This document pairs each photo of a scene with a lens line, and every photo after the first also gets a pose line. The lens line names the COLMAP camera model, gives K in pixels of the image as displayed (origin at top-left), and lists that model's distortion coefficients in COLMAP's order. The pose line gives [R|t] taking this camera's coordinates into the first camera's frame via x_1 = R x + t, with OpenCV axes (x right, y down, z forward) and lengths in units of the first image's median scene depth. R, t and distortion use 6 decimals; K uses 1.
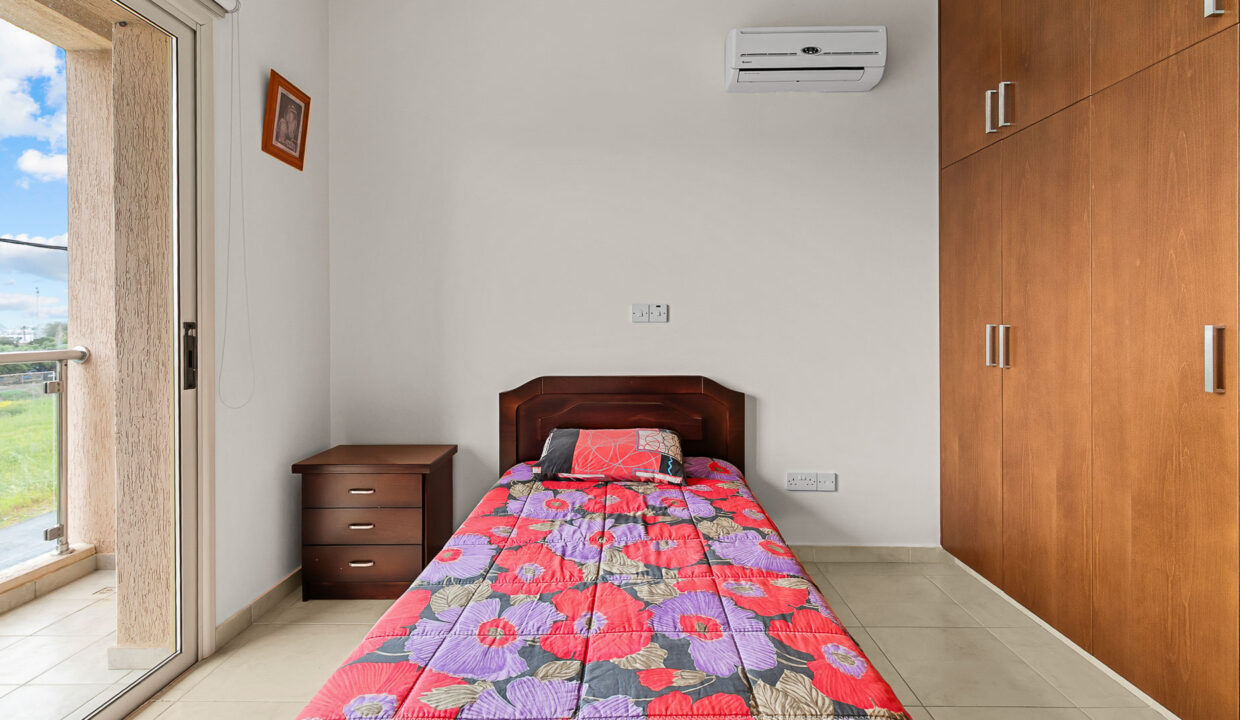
lens RADIAL K [[581.5, 0, 621.3], [0, 581.5, 317.9], [0, 0, 1]] dist [0.003597, -0.000023]
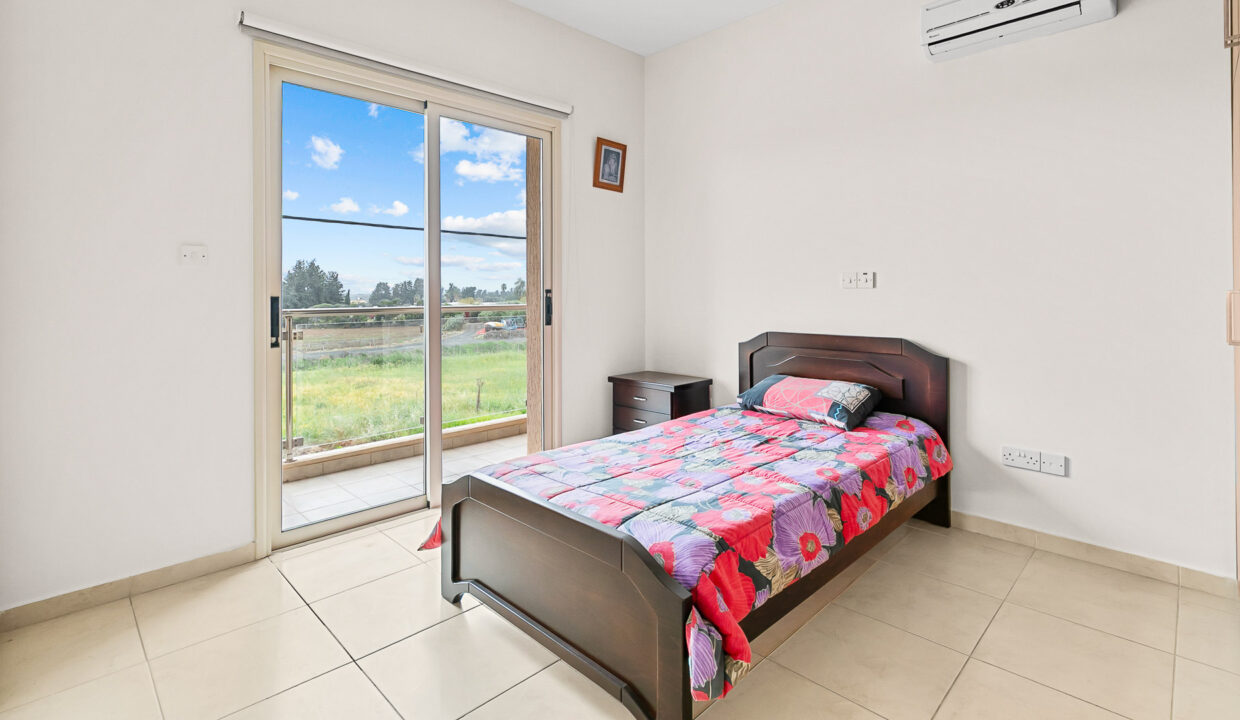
lens RADIAL K [[574.0, 0, 619.2], [0, 574.0, 273.4], [0, 0, 1]] dist [0.003452, -0.000595]
pose [[0.718156, -0.020827, -0.695570, 0.554559], [0.009909, 0.999757, -0.019704, -0.004288], [0.695811, 0.007258, 0.718188, -0.127081]]
